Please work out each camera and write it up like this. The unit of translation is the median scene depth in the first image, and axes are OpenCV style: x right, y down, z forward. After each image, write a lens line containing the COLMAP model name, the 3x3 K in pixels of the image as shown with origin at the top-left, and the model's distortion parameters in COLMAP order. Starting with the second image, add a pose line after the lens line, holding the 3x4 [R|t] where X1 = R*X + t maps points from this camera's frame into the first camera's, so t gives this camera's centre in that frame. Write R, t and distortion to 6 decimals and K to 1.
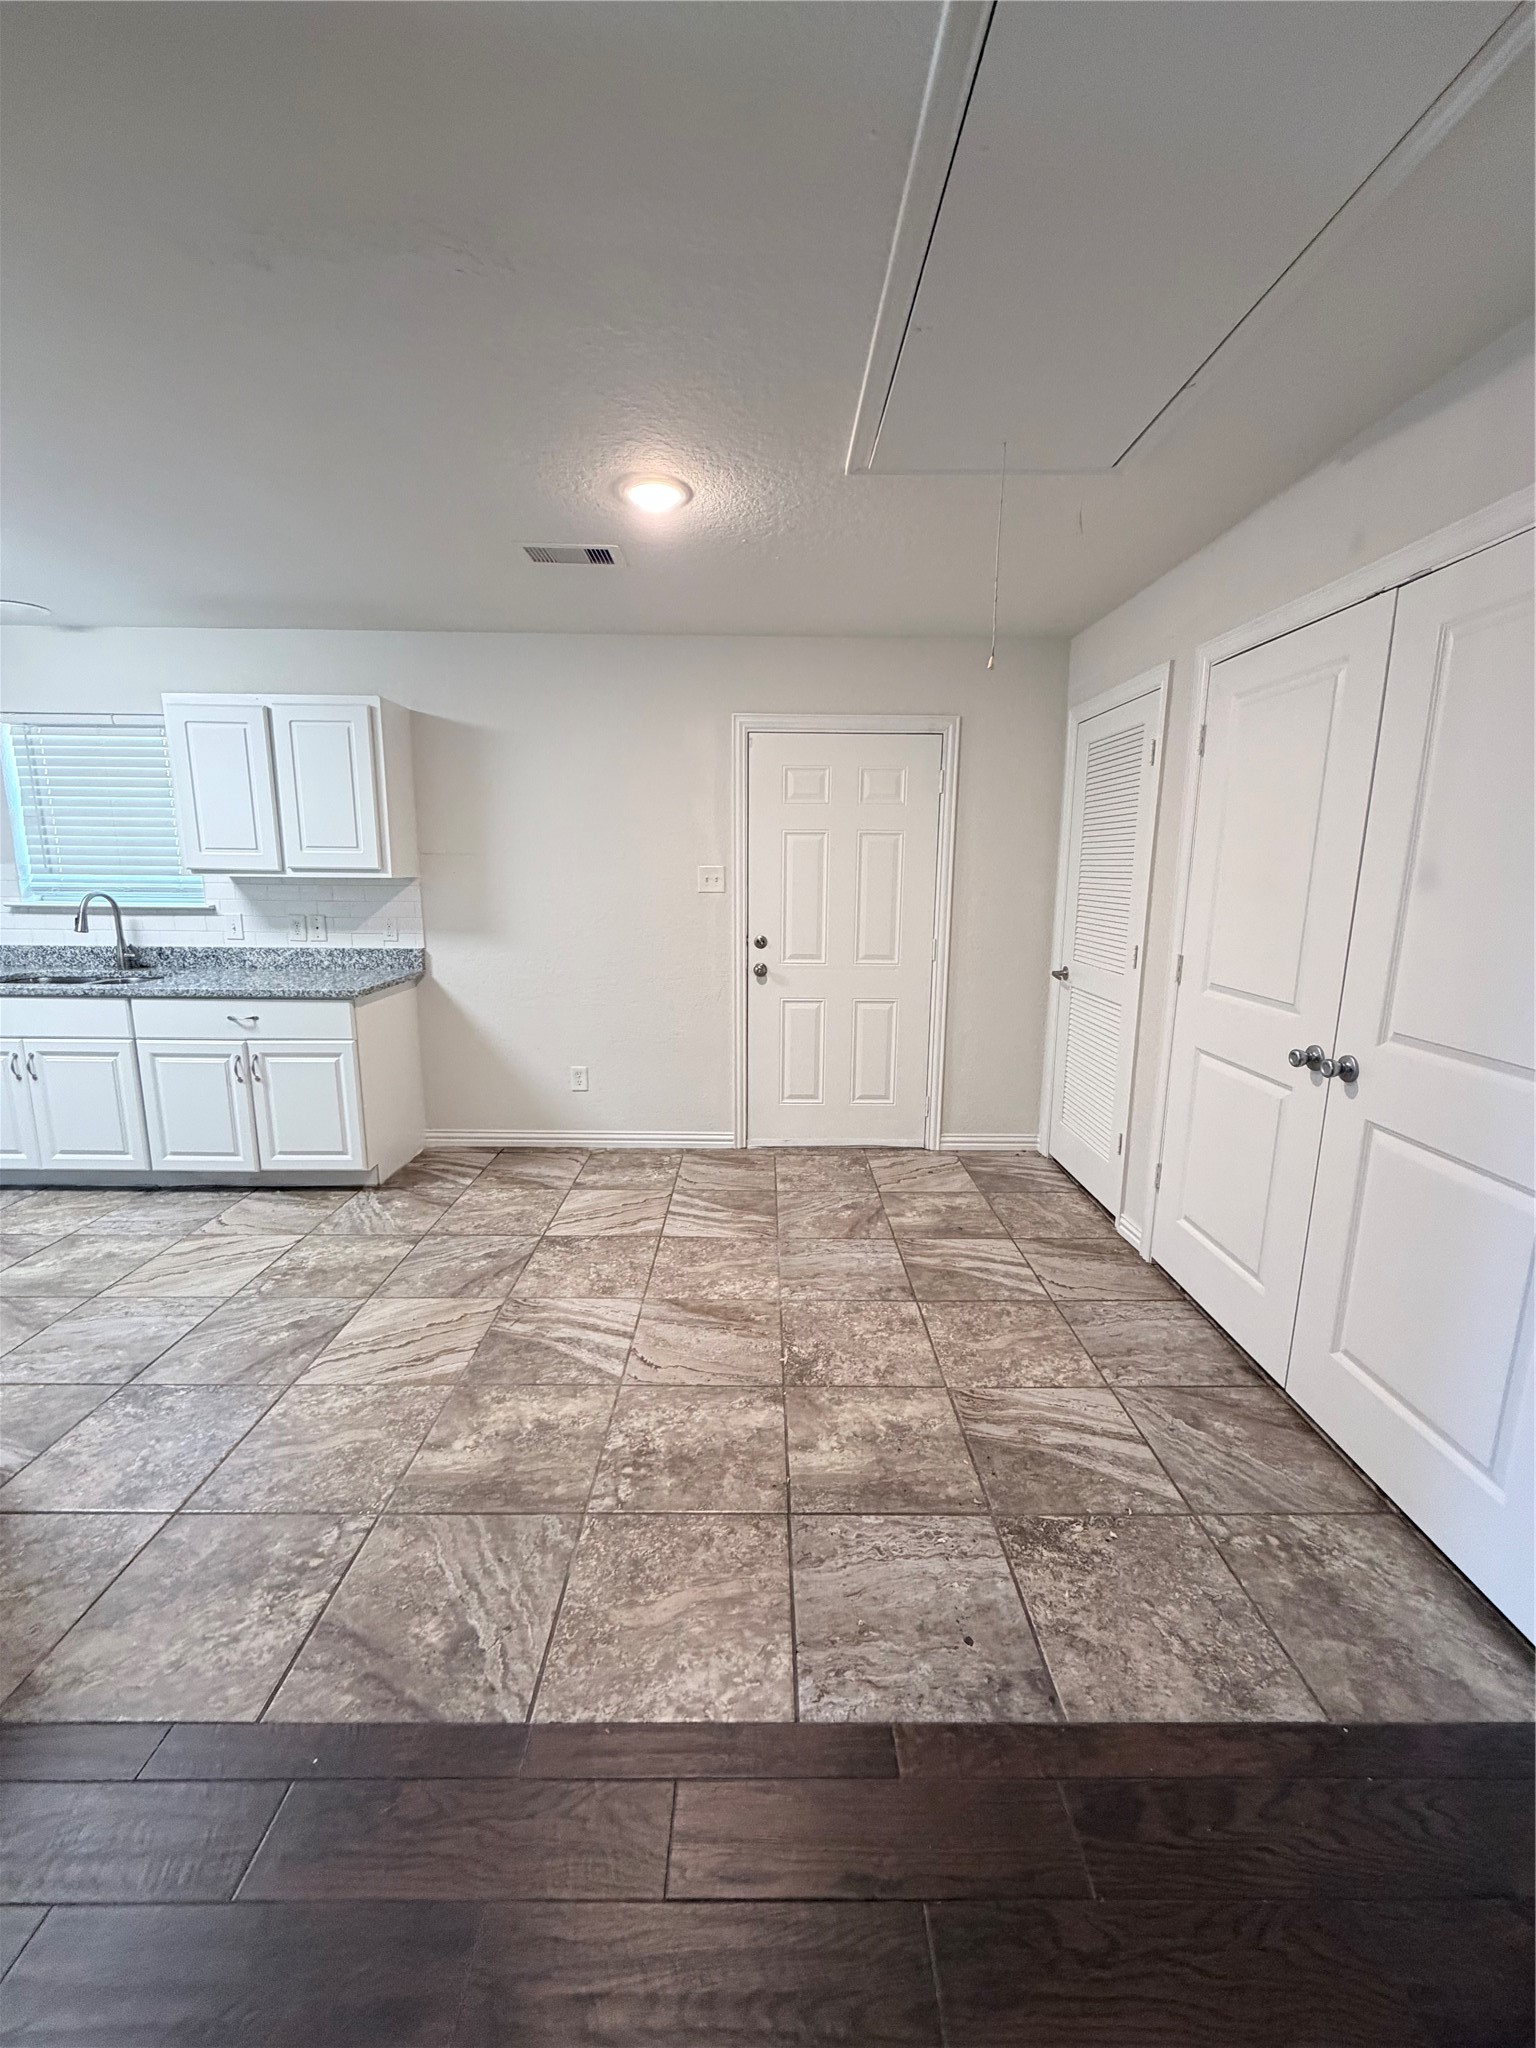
lens RADIAL K [[816.1, 0, 778.0], [0, 816.1, 1015.5], [0, 0, 1]] dist [0.000137, 0.000394]
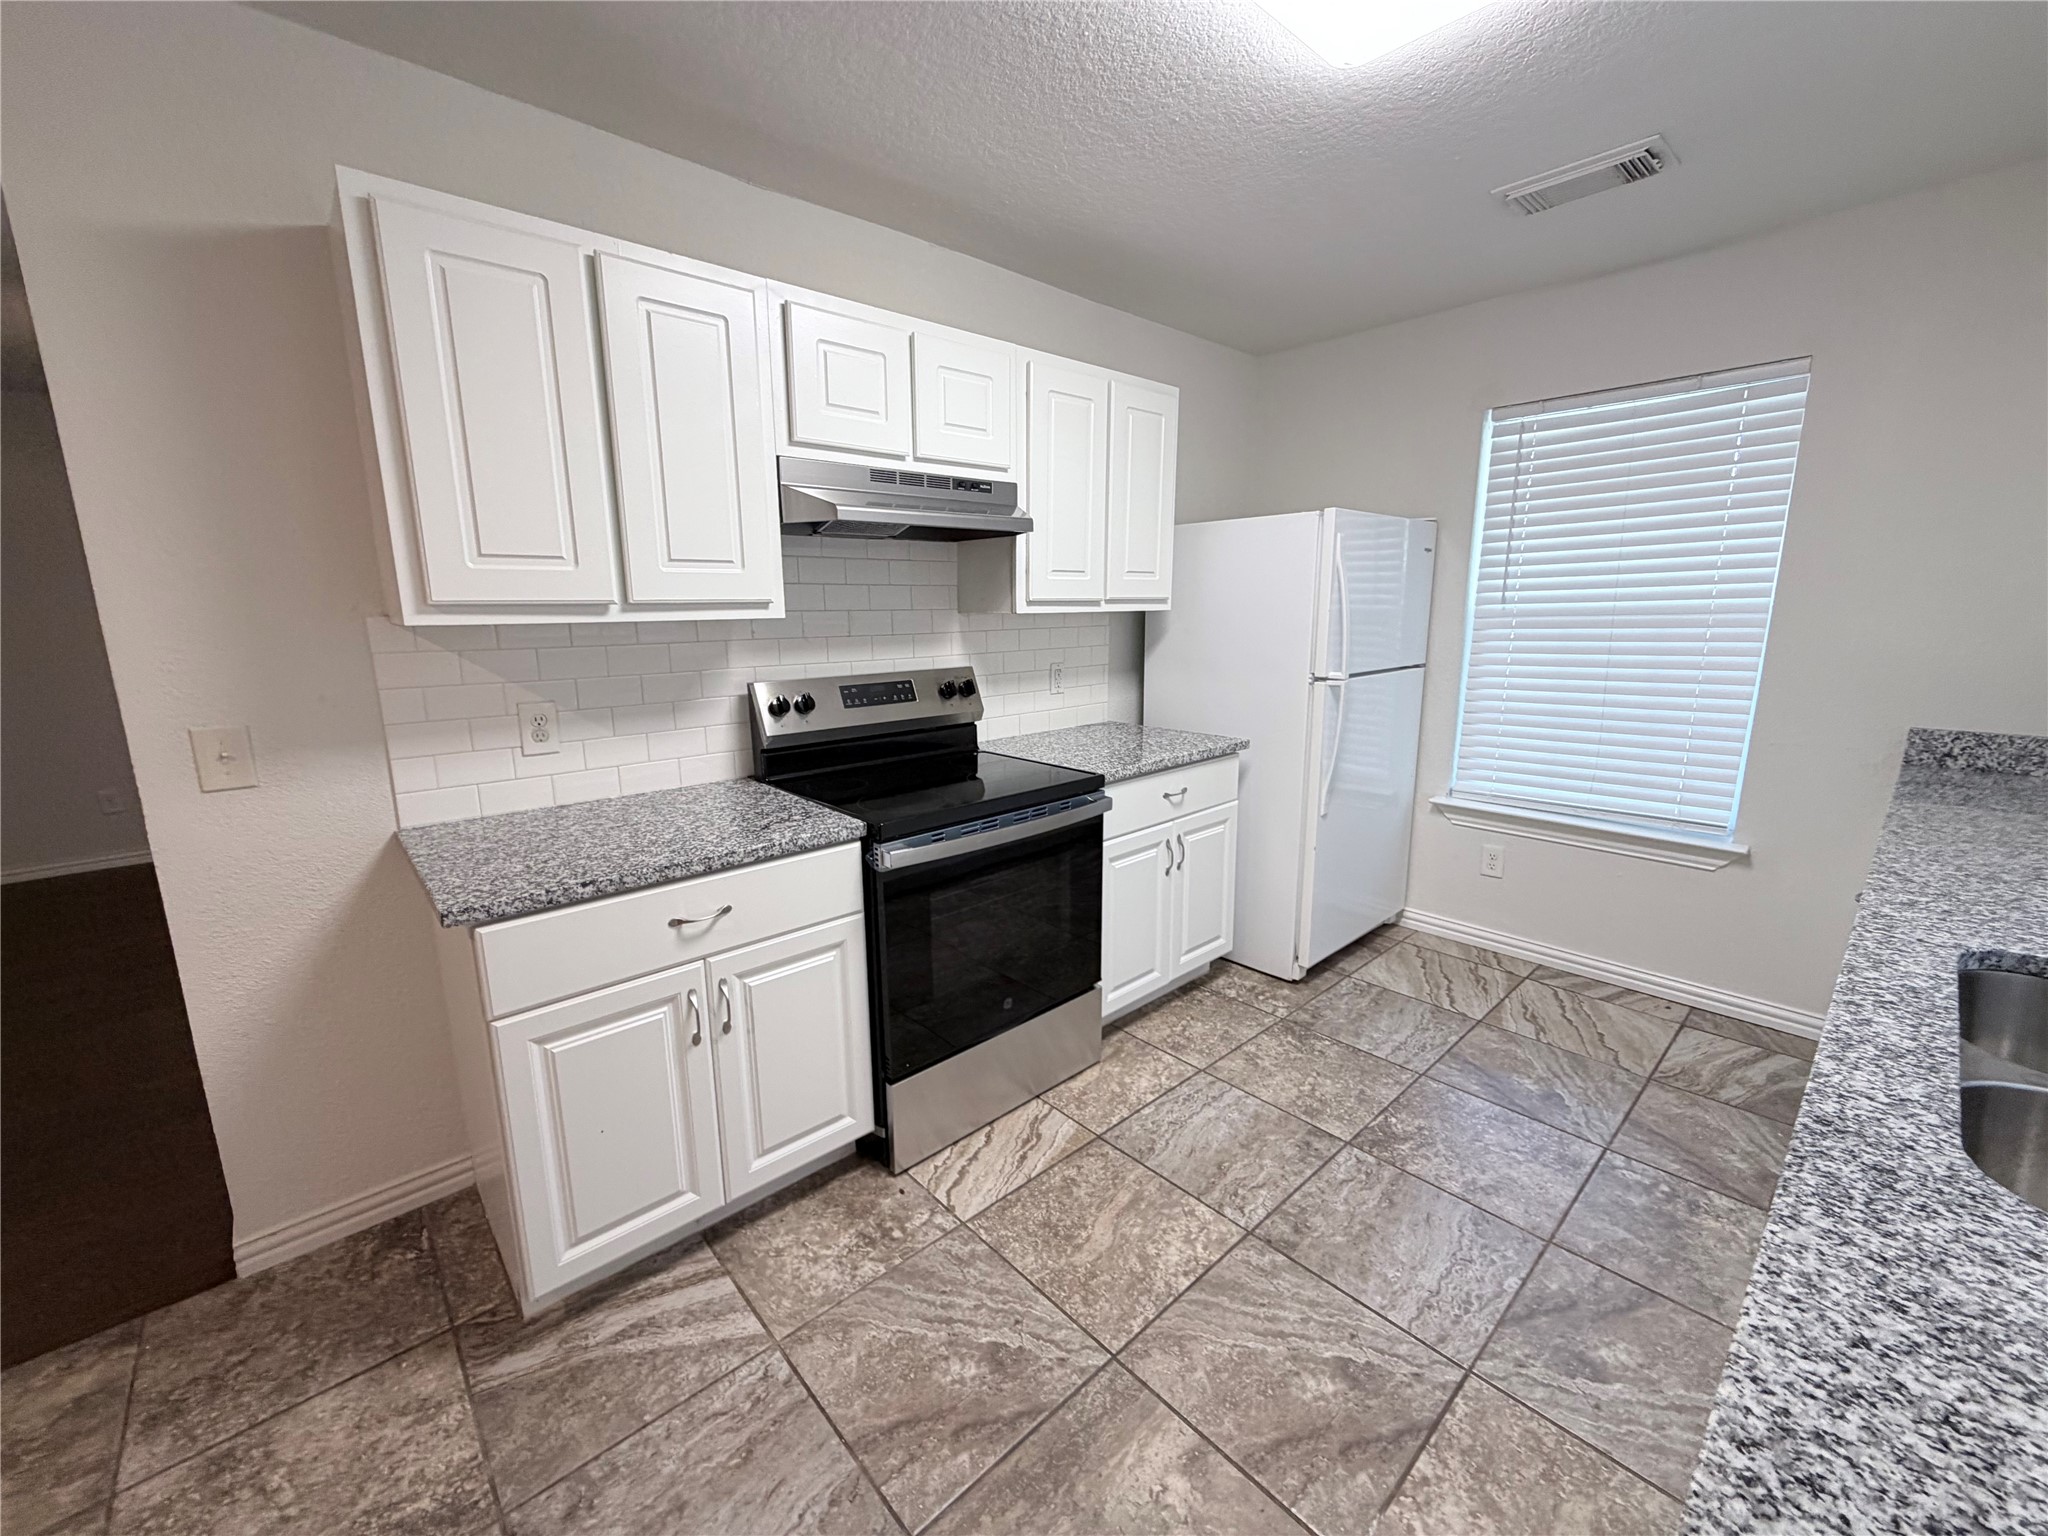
lens RADIAL K [[816.1, 0, 1013.3], [0, 816.1, 766.3], [0, 0, 1]] dist [0.000137, 0.000394]
pose [[-0.754710, 0.128068, -0.643437, -0.459214], [-0.119006, 0.937767, 0.326237, -0.152981], [0.645175, 0.322787, -0.692501, 0.863775]]
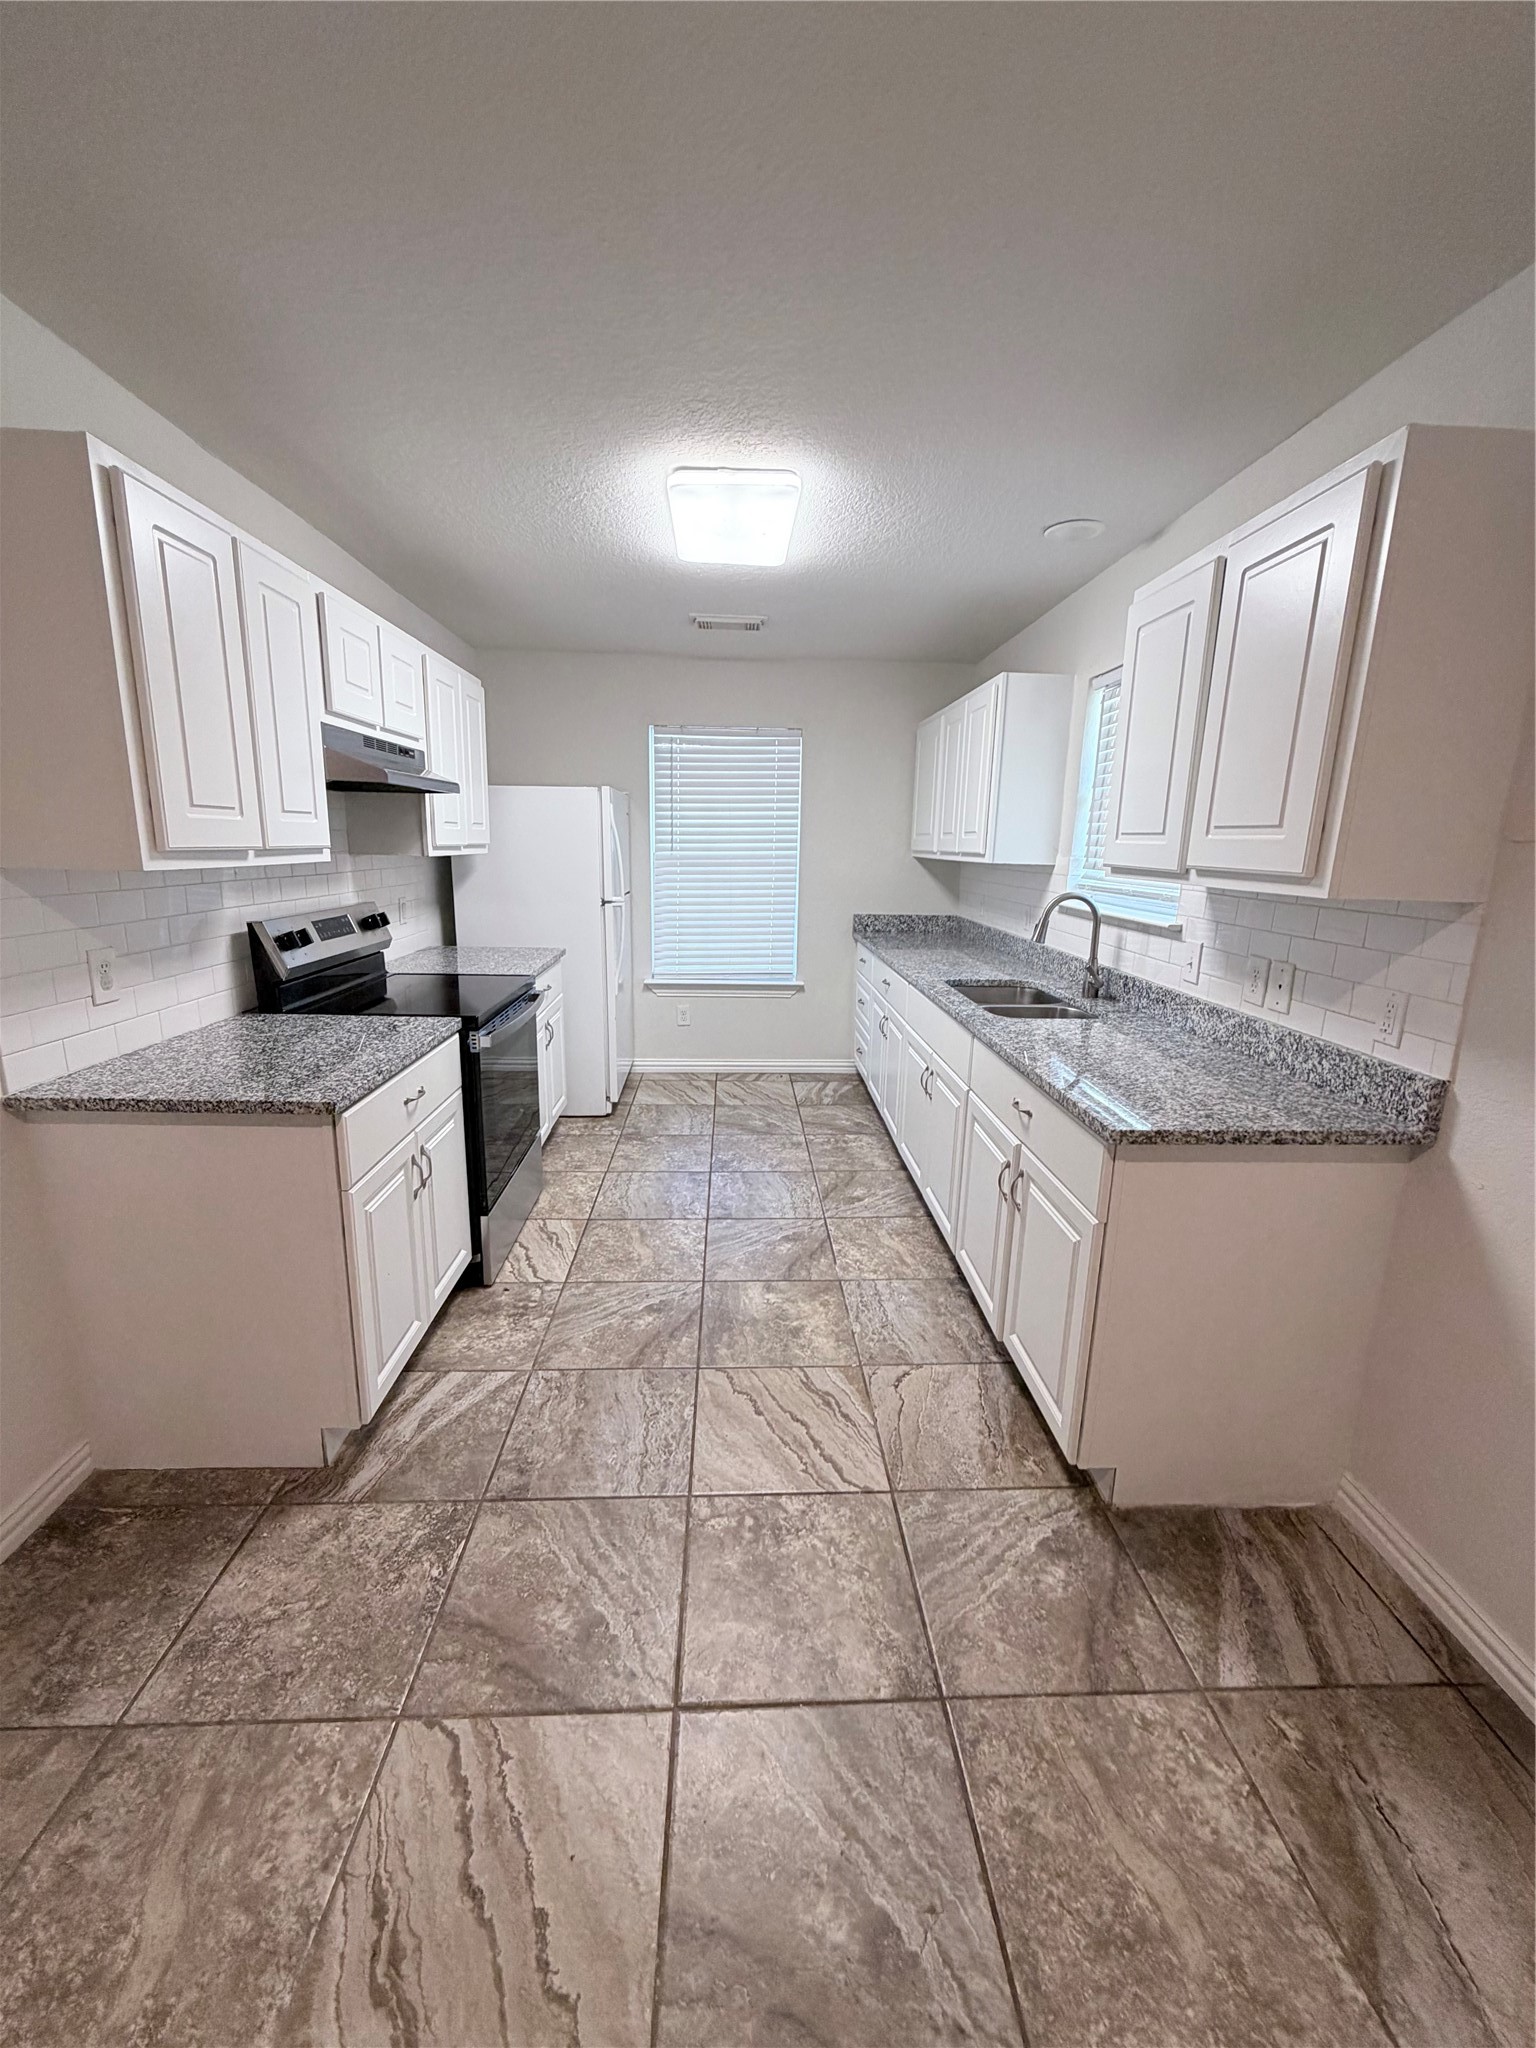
lens RADIAL K [[816.1, 0, 763.1], [0, 816.1, 1014.9], [0, 0, 1]] dist [0.000137, 0.000394]
pose [[0.026269, 0.201193, -0.979199, -0.064403], [-0.204485, 0.959906, 0.191743, -0.126143], [0.978517, 0.195195, 0.066357, 0.669567]]
